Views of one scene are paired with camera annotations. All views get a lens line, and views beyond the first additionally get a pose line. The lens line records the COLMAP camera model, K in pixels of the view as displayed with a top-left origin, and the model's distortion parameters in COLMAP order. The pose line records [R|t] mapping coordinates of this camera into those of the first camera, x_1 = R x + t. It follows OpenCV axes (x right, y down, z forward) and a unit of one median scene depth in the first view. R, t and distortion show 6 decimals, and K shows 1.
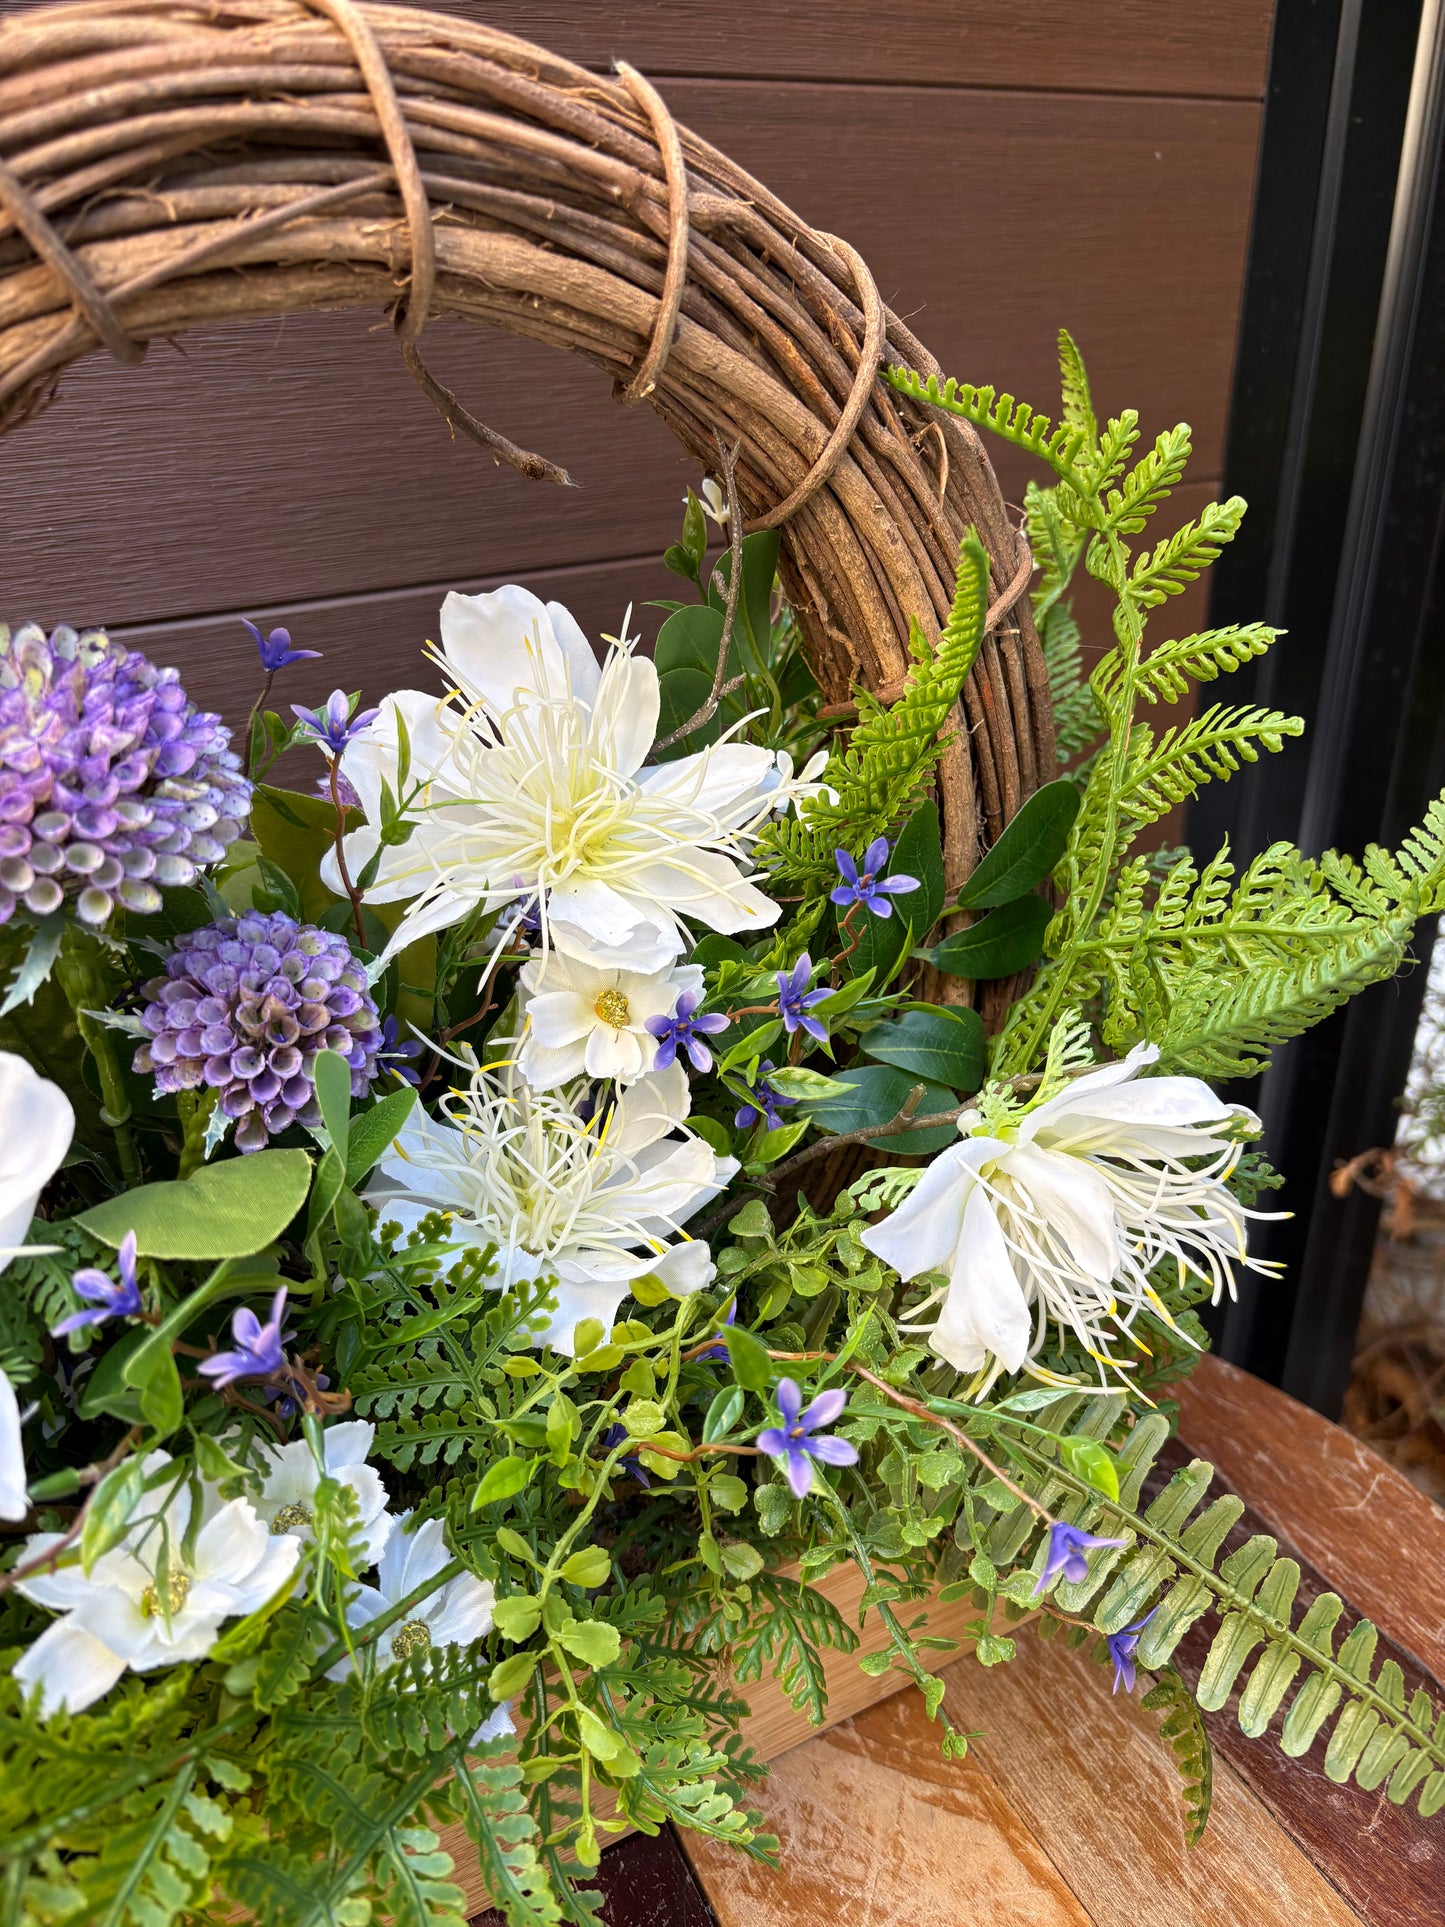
lens RADIAL K [[1533.7, 0, 752.6], [0, 1533.7, 974.7], [0, 0, 1]] dist [0.008576, -0.033102]
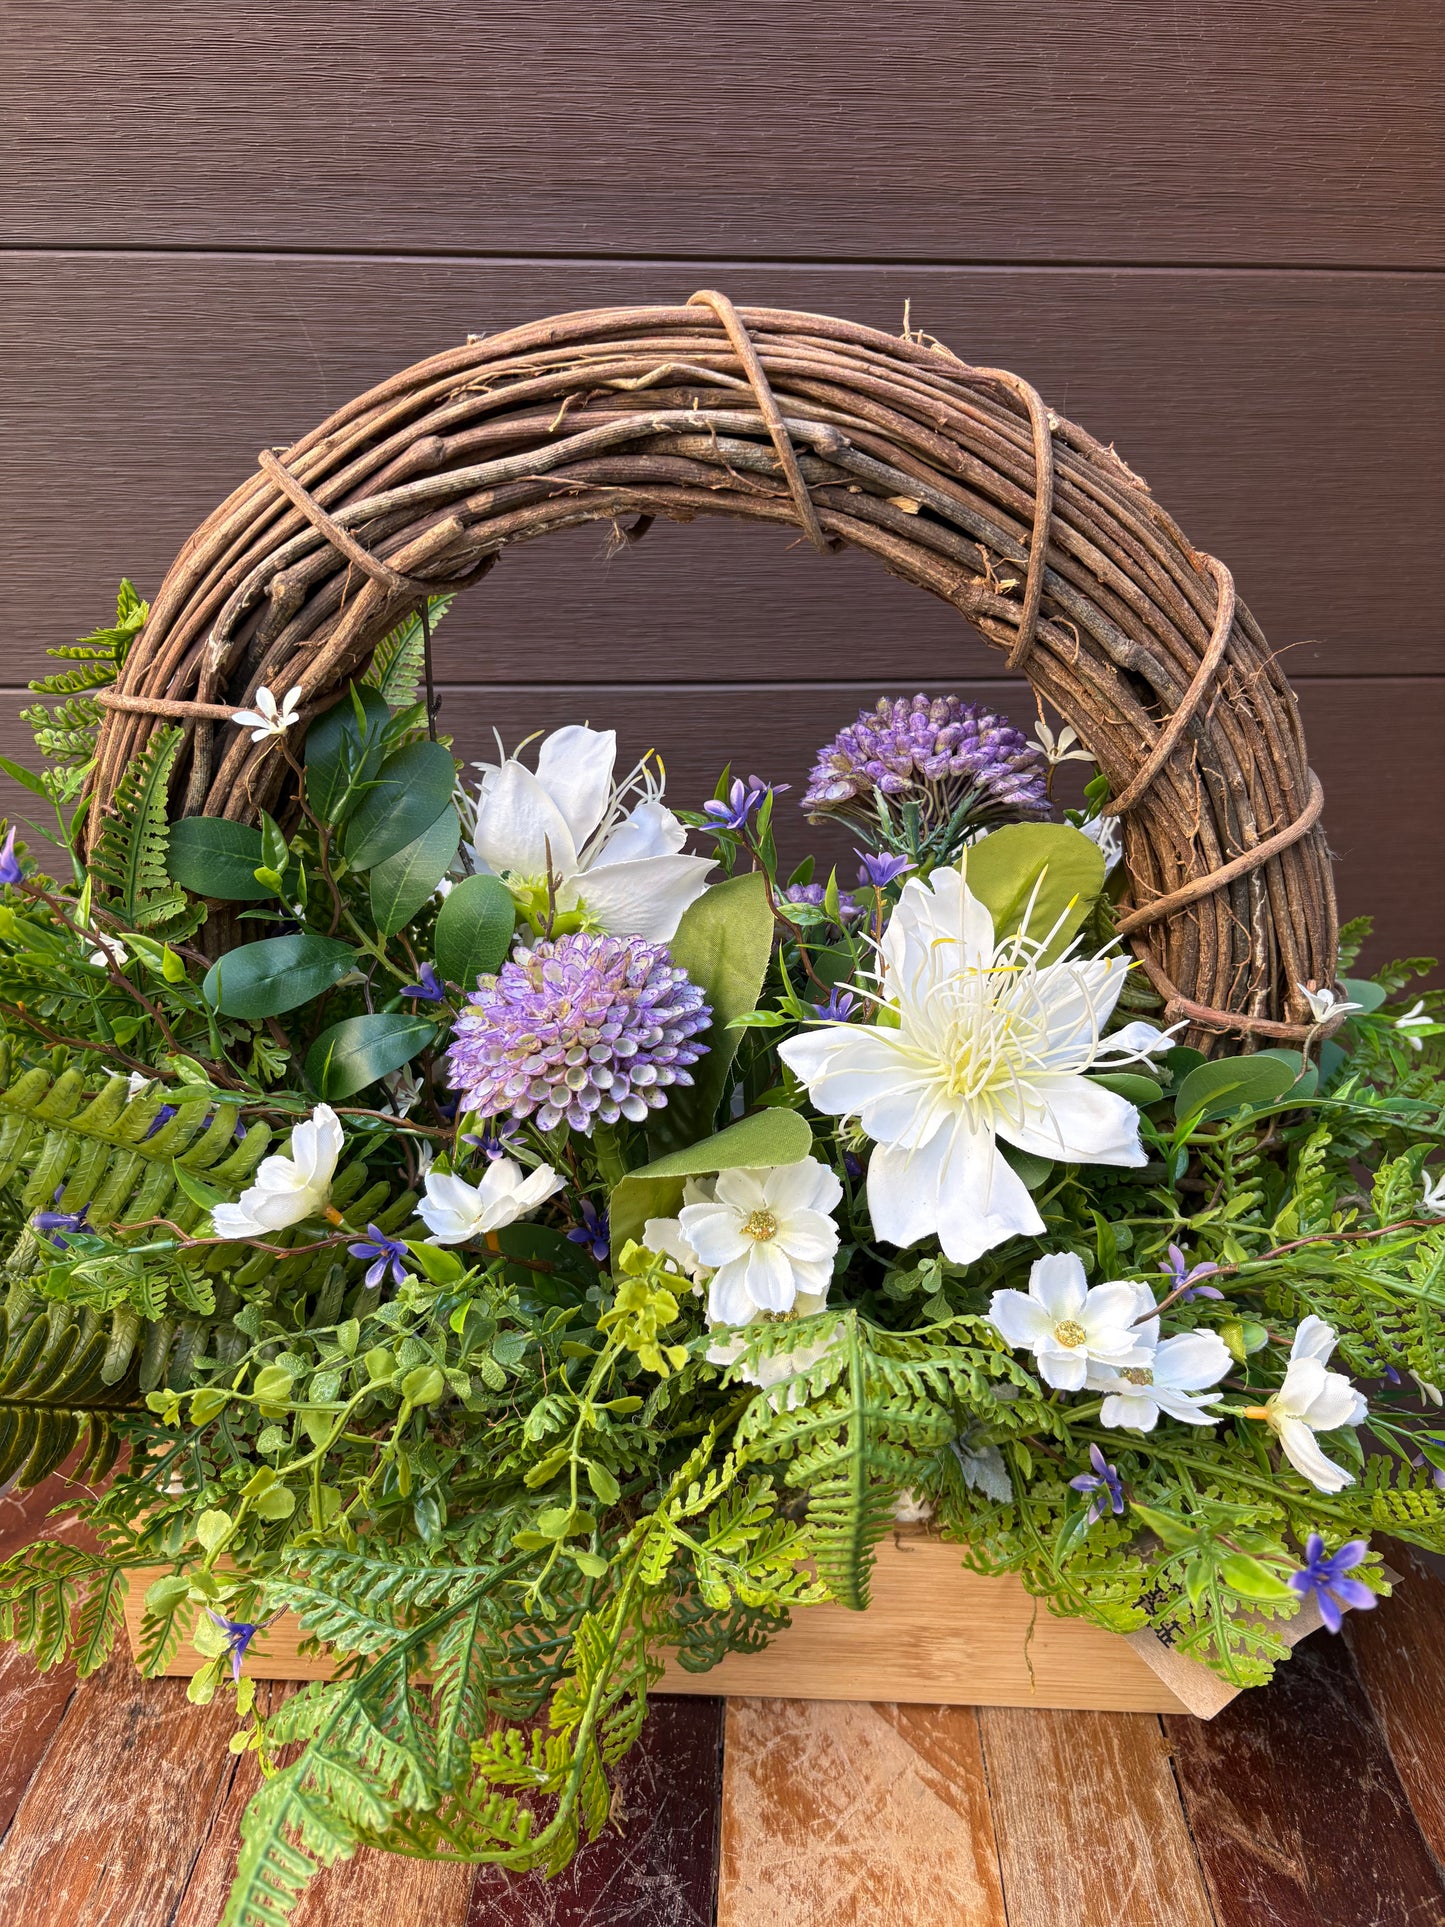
lens RADIAL K [[1533.7, 0, 716.6], [0, 1533.7, 971.3], [0, 0, 1]] dist [0.008576, -0.033102]
pose [[0.880276, 0.219739, -0.420510, 0.399683], [-0.228625, 0.973056, 0.029879, -0.072190], [0.415745, 0.069837, 0.906796, -0.203871]]
